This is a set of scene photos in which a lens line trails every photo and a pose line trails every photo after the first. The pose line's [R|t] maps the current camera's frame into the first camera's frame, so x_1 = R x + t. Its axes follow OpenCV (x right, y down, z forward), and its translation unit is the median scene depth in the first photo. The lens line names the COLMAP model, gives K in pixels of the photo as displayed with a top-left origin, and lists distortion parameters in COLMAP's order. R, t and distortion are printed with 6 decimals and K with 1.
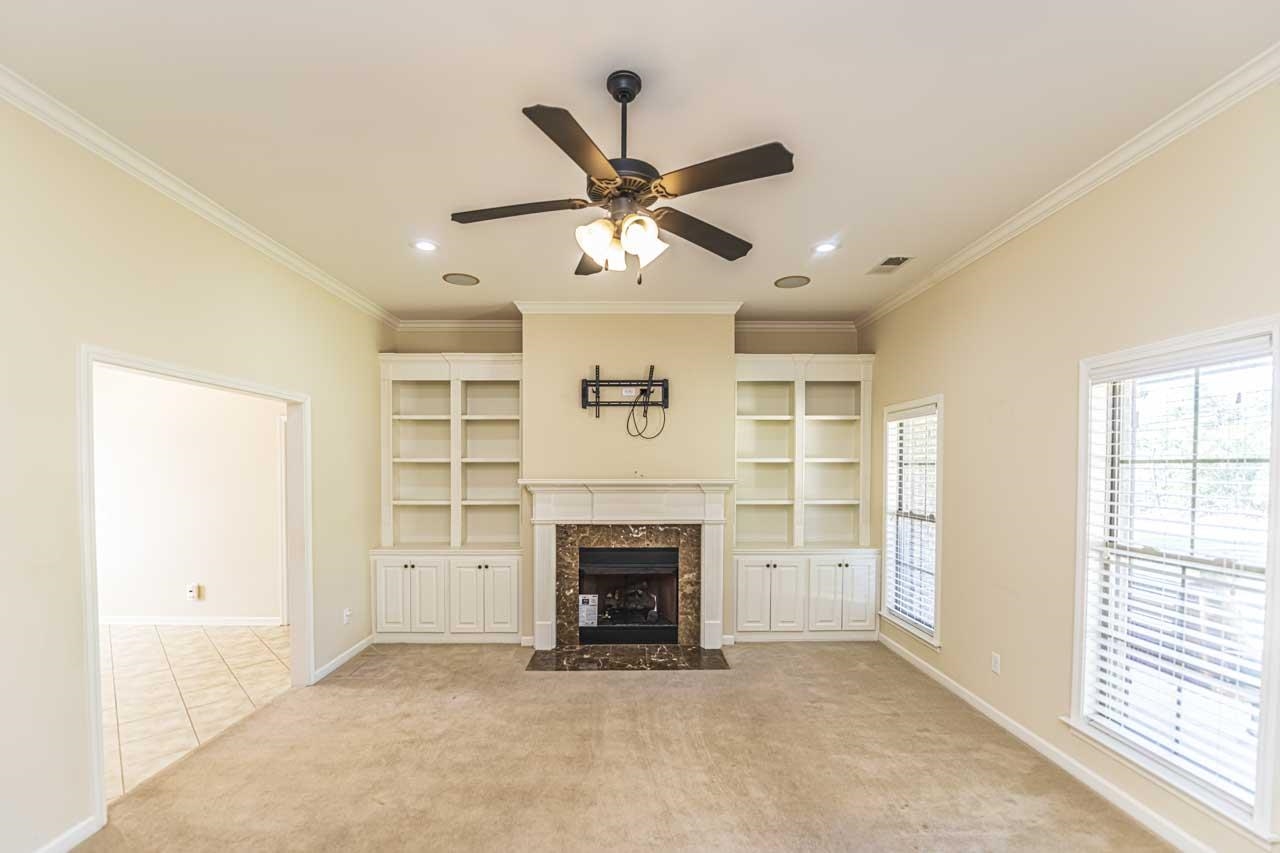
lens RADIAL K [[524.5, 0, 644.4], [0, 524.5, 475.0], [0, 0, 1]] dist [-0.012441, -0.003676]
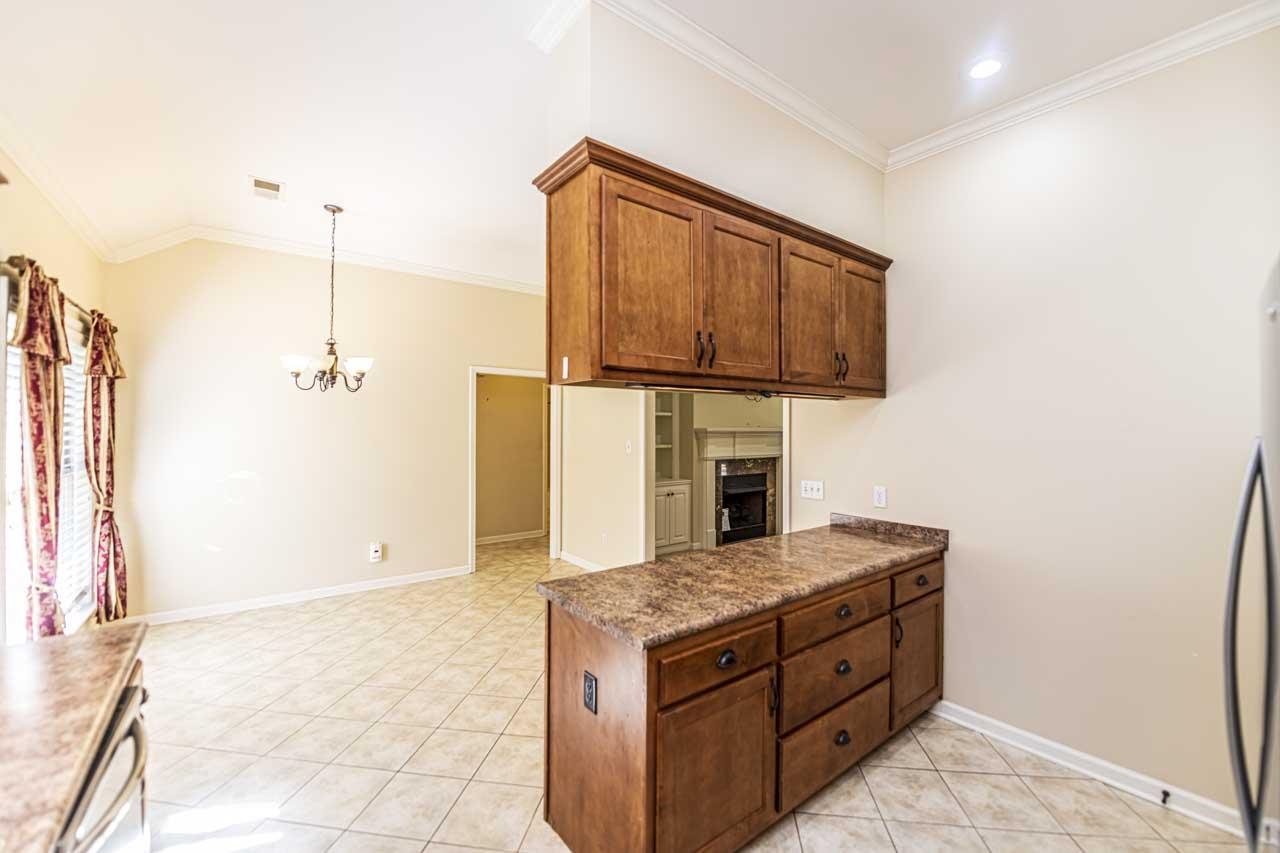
lens RADIAL K [[524.5, 0, 635.2], [0, 524.5, 424.1], [0, 0, 1]] dist [-0.012441, -0.003676]
pose [[0.797881, 0.008090, 0.602761, -1.180690], [-0.002390, 0.999945, -0.010257, 0.011568], [-0.602810, 0.006743, 0.797856, -0.000800]]
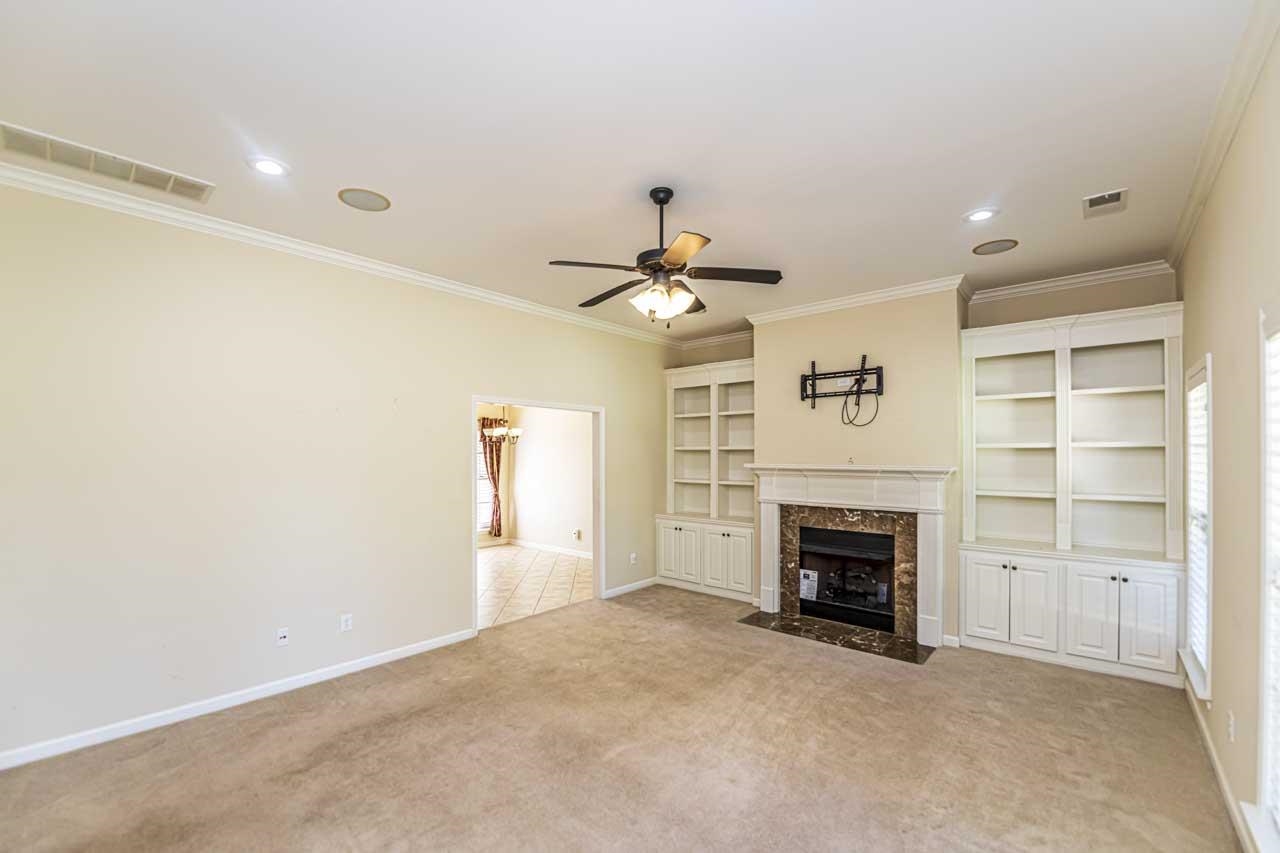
lens RADIAL K [[524.5, 0, 649.7], [0, 524.5, 449.1], [0, 0, 1]] dist [-0.012441, -0.003676]
pose [[0.752659, -0.006312, -0.658380, 0.367959], [-0.007142, 0.999817, -0.017751, -0.002677], [0.658372, 0.018063, 0.752476, -0.046083]]
